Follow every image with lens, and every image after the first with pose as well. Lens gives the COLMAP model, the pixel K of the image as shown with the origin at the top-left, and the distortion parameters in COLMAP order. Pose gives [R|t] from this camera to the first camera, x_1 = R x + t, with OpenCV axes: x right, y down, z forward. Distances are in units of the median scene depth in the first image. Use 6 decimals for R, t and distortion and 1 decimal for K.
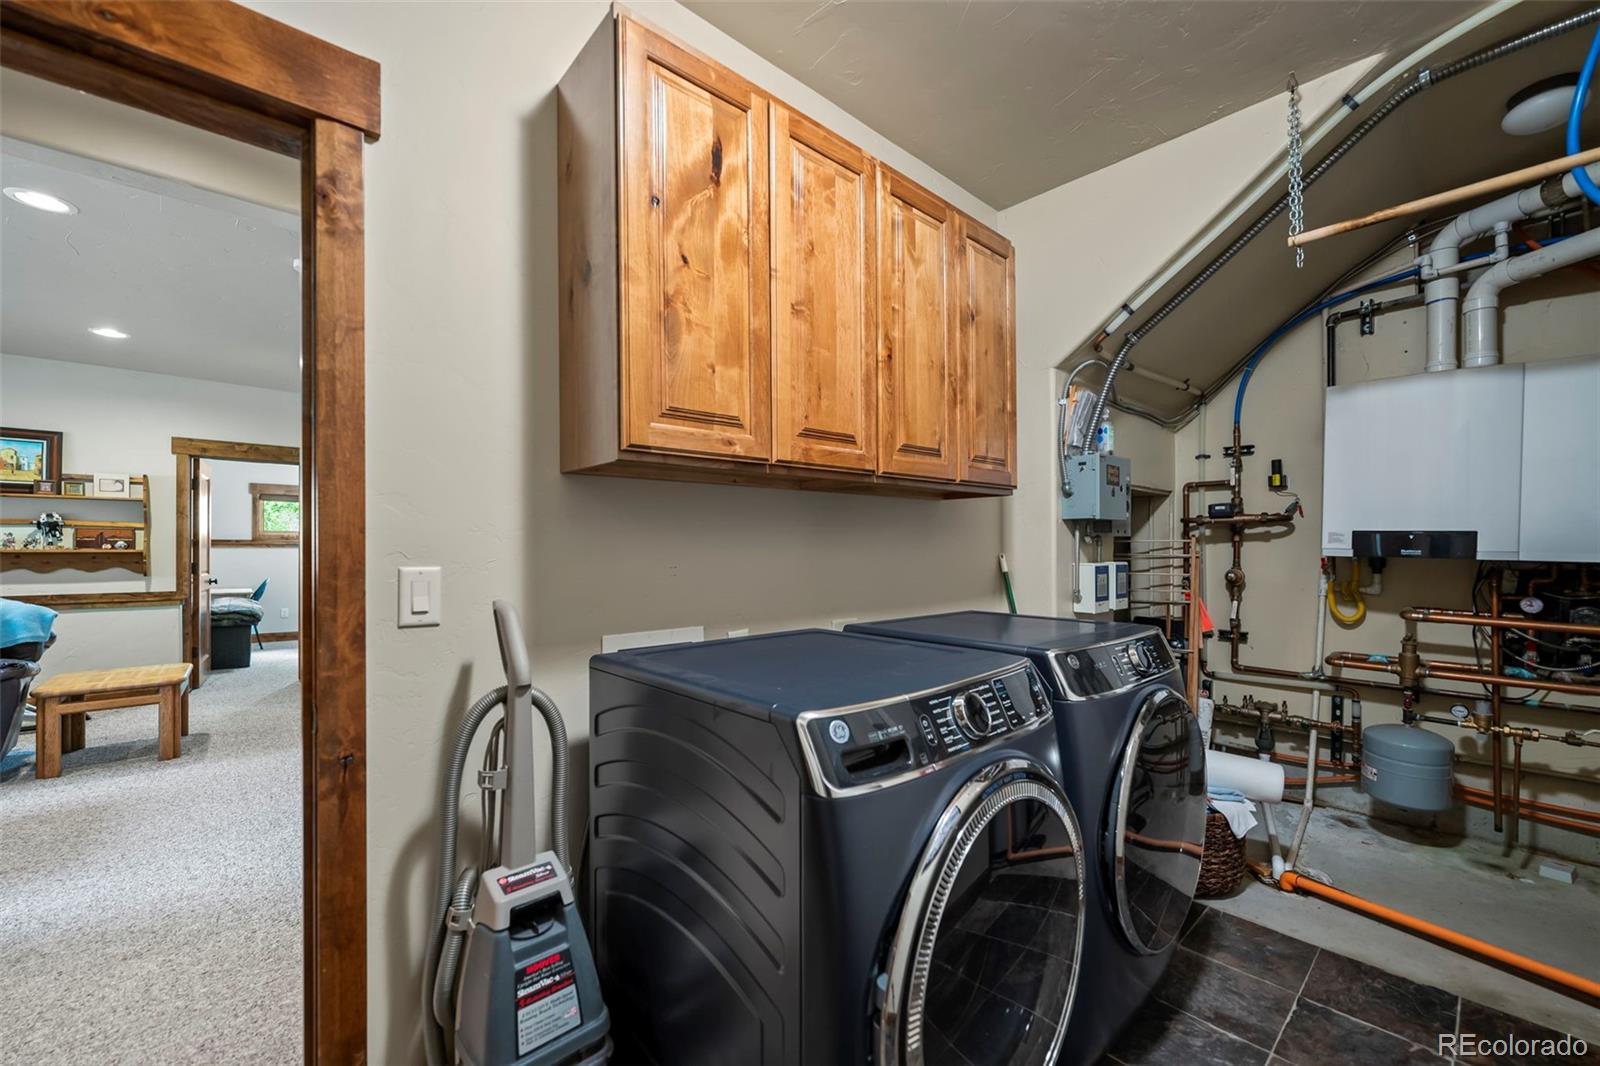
lens RADIAL K [[640.5, 0, 813.9], [0, 640.5, 542.8], [0, 0, 1]] dist [-0.000248, 0.000136]
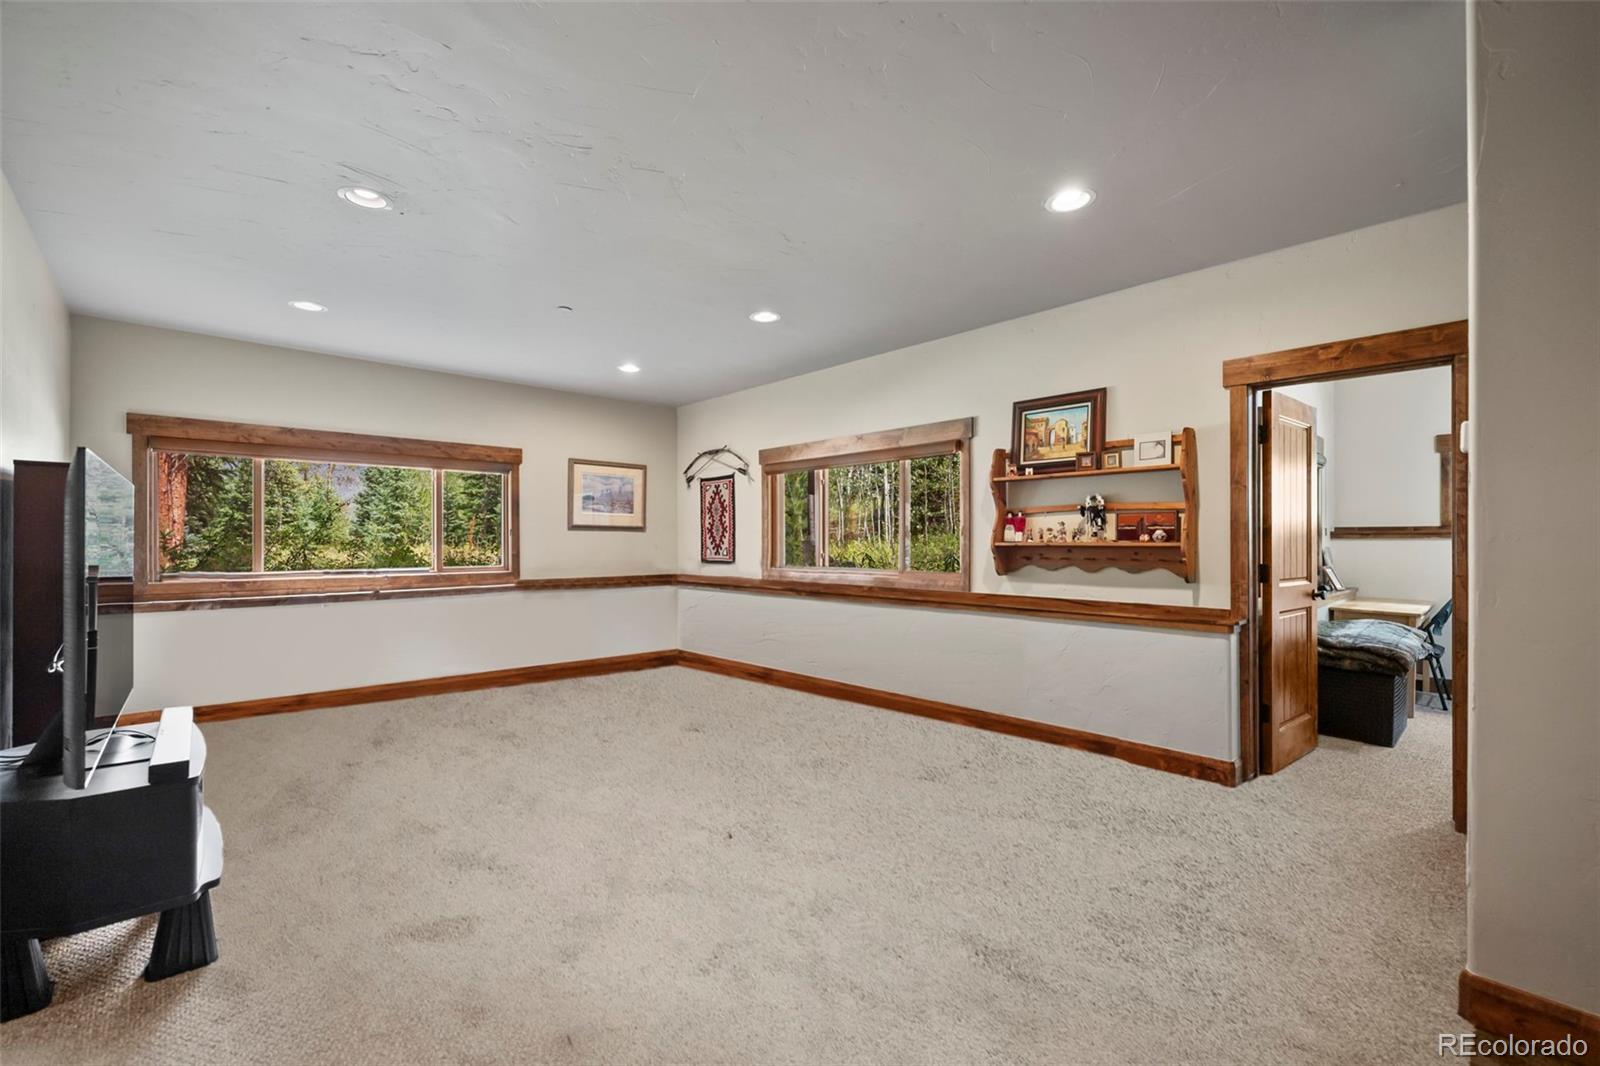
lens RADIAL K [[640.5, 0, 813.9], [0, 640.5, 537.7], [0, 0, 1]] dist [-0.000248, 0.000136]
pose [[0.000428, -0.004940, -0.999988, -0.396627], [0.007190, 0.999962, -0.004936, 0.006559], [0.999974, -0.007188, 0.000464, 0.626008]]
